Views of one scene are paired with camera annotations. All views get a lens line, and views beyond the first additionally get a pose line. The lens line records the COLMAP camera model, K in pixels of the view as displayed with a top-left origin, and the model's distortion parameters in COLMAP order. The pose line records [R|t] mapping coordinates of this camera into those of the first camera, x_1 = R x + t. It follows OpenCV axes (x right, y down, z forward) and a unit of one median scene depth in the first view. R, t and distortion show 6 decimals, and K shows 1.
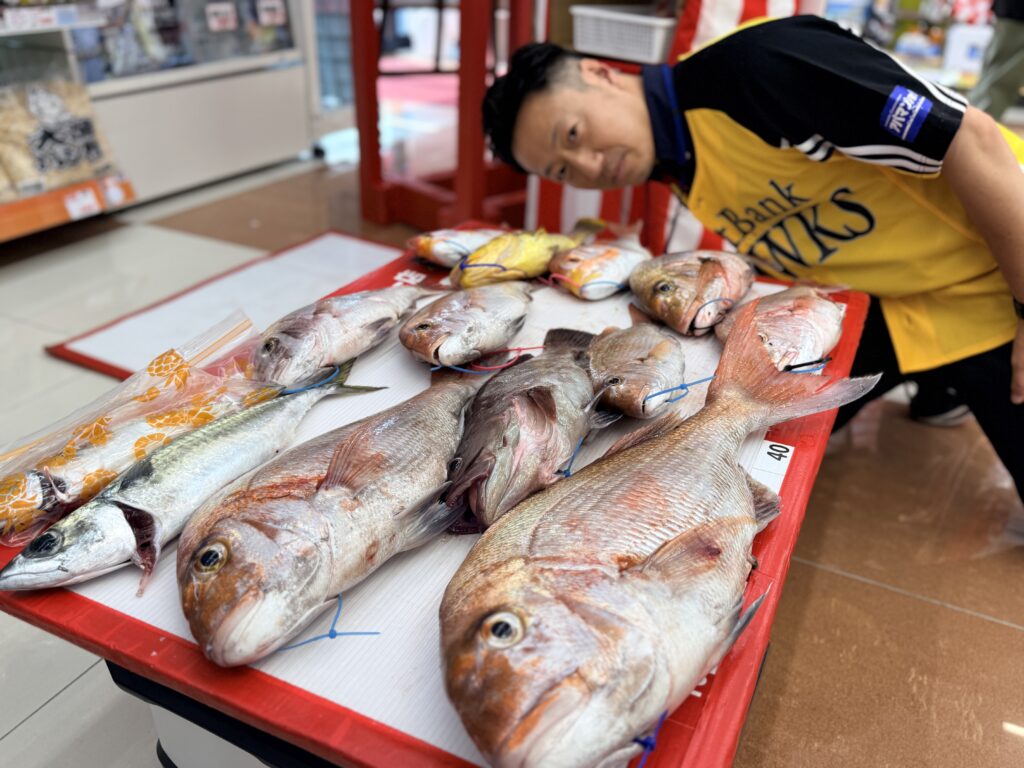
lens RADIAL K [[863.3, 0, 513.3], [0, 863.3, 384.6], [0, 0, 1]] dist [-0.004124, -0.000150]
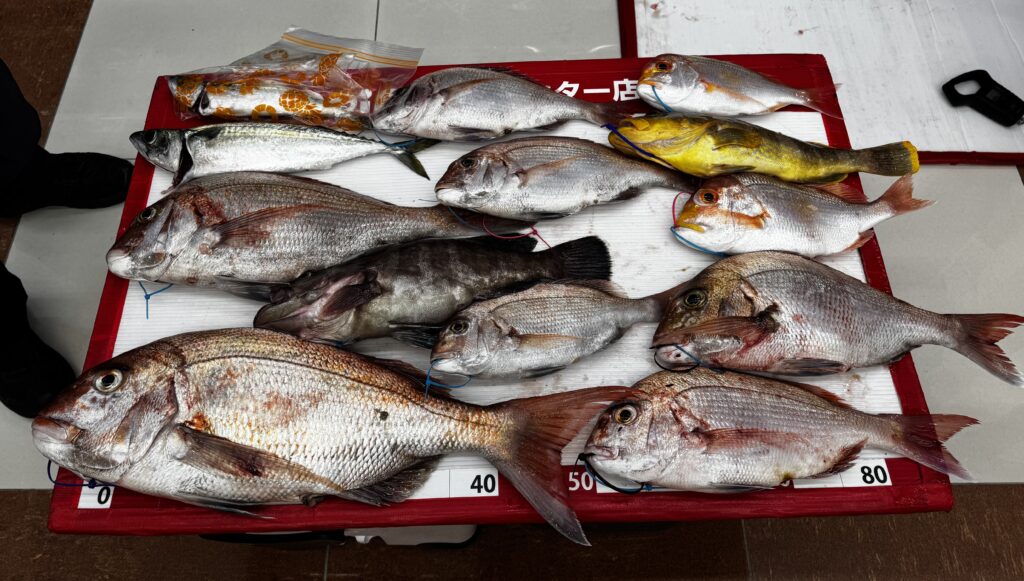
lens RADIAL K [[712.6, 0, 506.7], [0, 712.6, 290.7], [0, 0, 1]] dist [0.007374, -0.000343]
pose [[0.453796, 0.778110, -0.434297, 0.611702], [-0.405460, 0.614294, 0.676938, -0.823122], [0.793518, -0.131102, 0.594257, 0.595480]]
